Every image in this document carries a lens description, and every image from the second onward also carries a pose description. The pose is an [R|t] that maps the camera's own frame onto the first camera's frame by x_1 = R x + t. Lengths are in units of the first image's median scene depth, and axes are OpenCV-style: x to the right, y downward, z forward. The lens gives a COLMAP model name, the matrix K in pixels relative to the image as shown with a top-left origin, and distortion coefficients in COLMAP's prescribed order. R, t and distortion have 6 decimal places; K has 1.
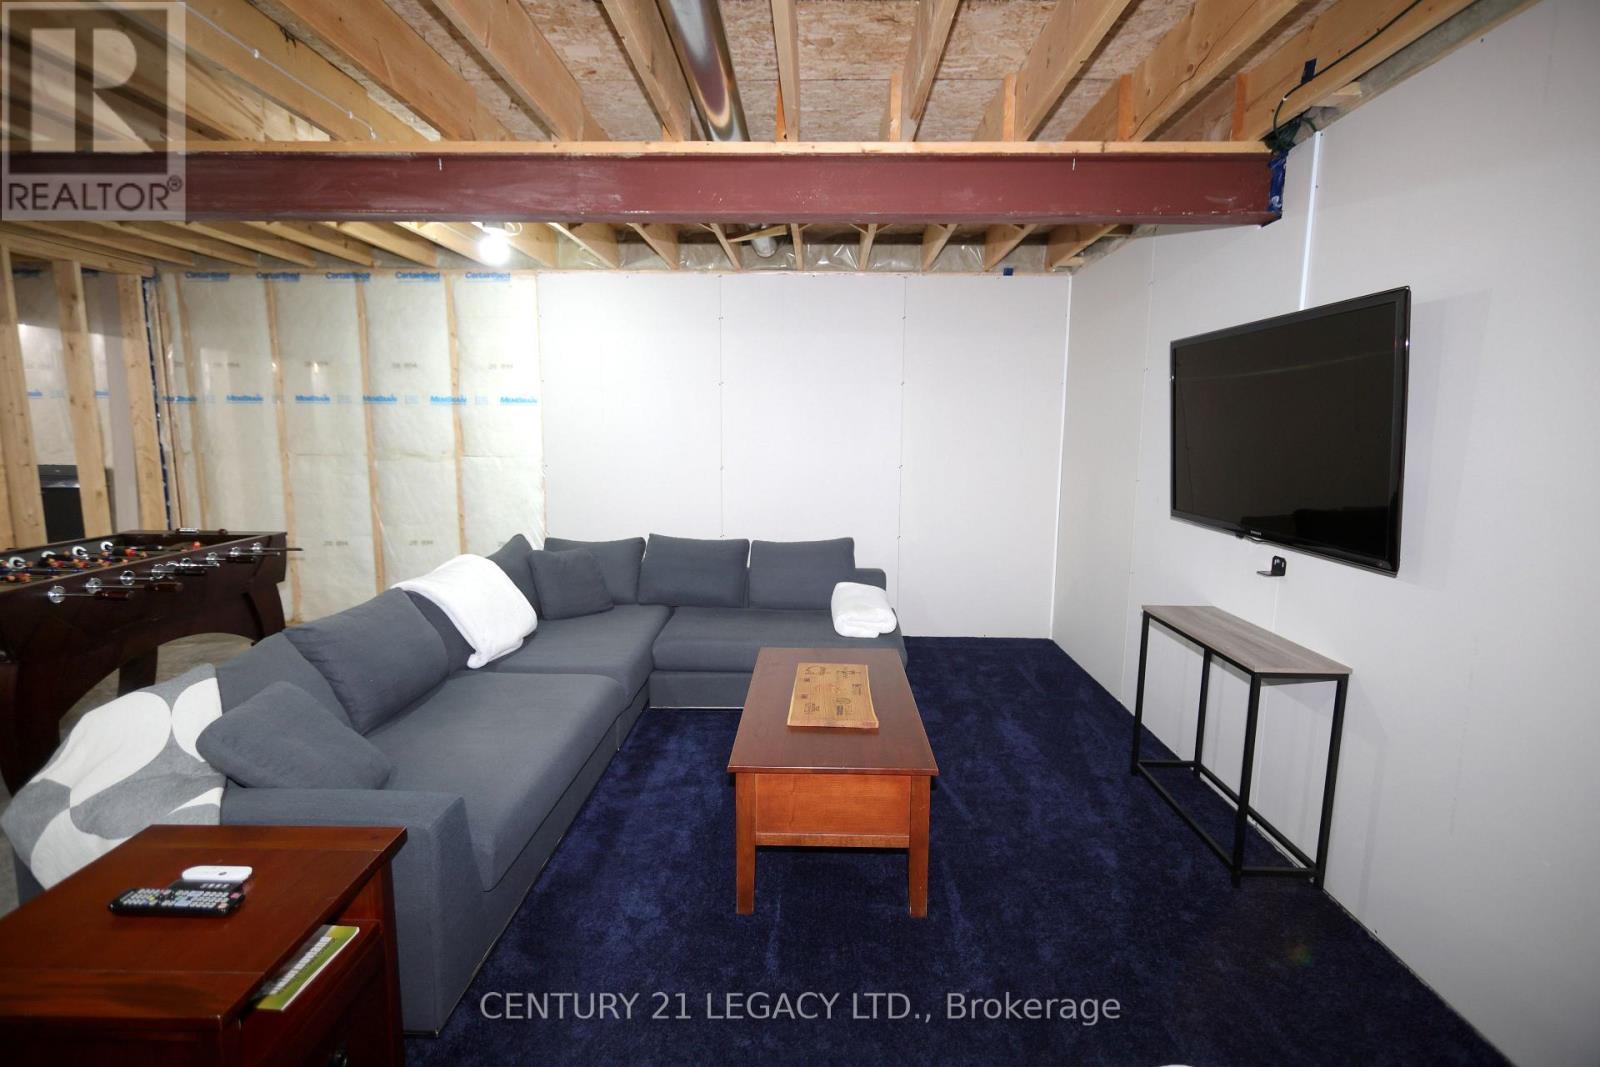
lens RADIAL K [[746.4, 0, 800.0], [0, 746.4, 533.5], [0, 0, 1]] dist [-0.001694, -0.001021]
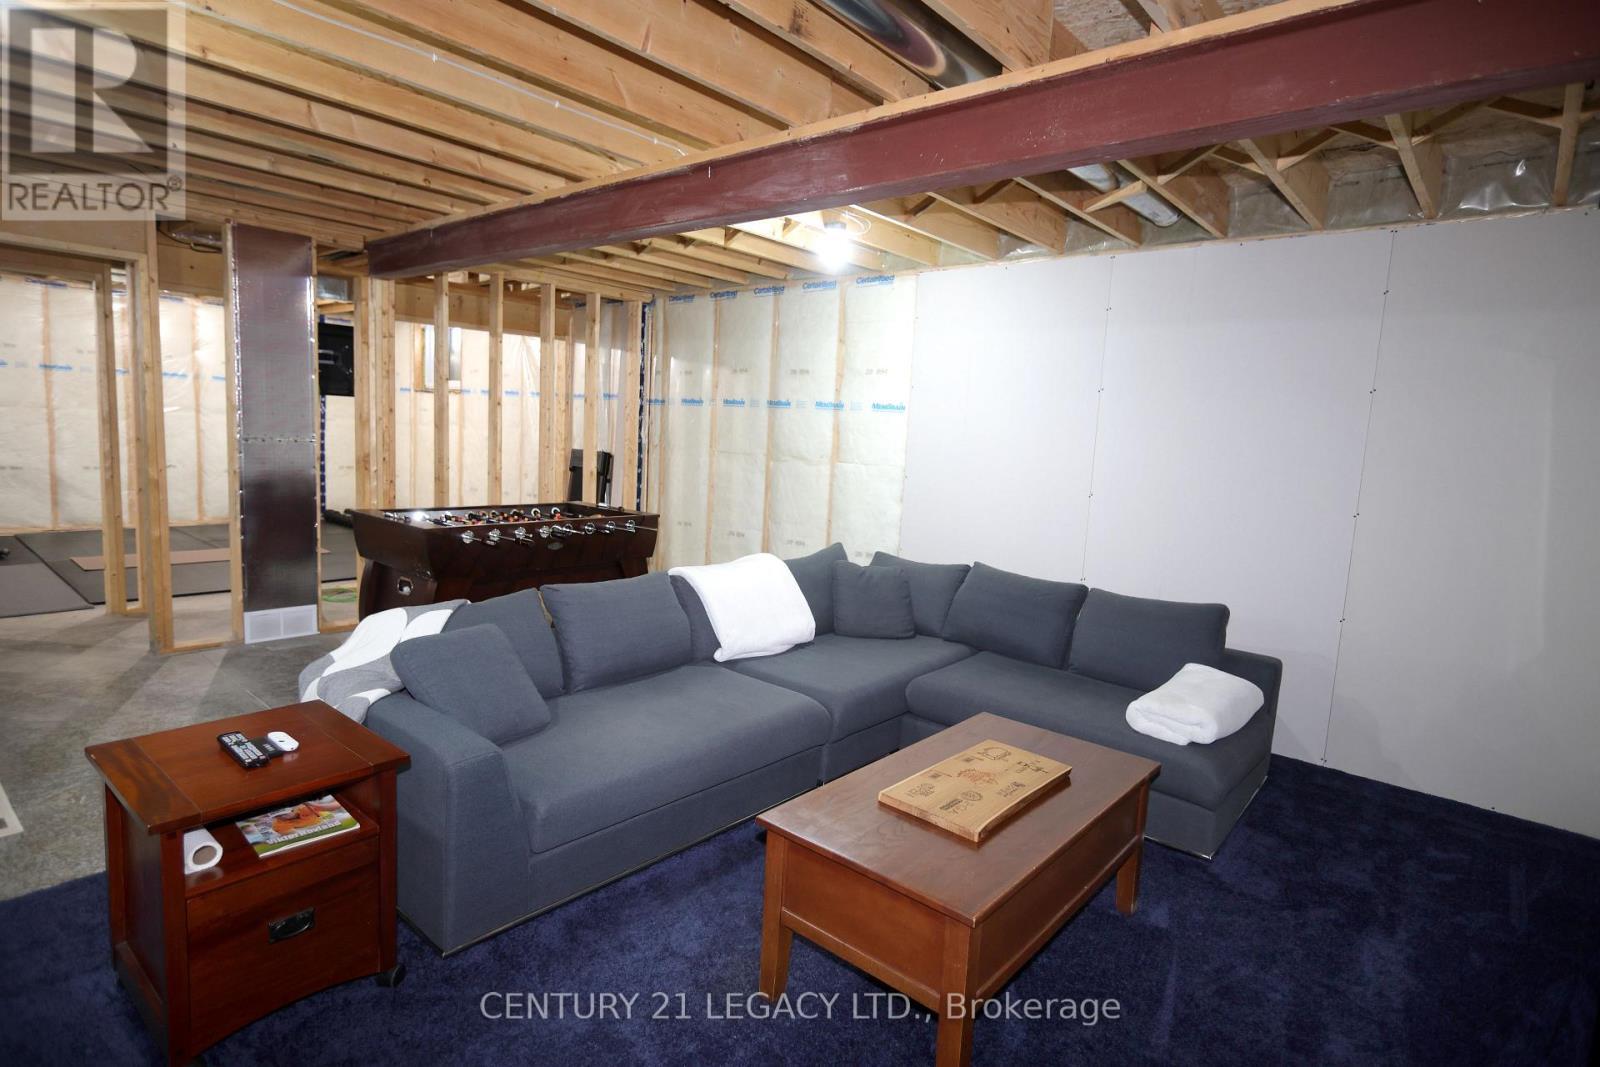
lens RADIAL K [[830.5, 0, 800.0], [0, 830.5, 533.5], [0, 0, 1]] dist [0.002182, 0.000264]
pose [[0.768316, 0.112035, -0.630189, 0.242975], [-0.138366, 0.990354, 0.007372, -0.011058], [0.624936, 0.081533, 0.776407, 0.127415]]
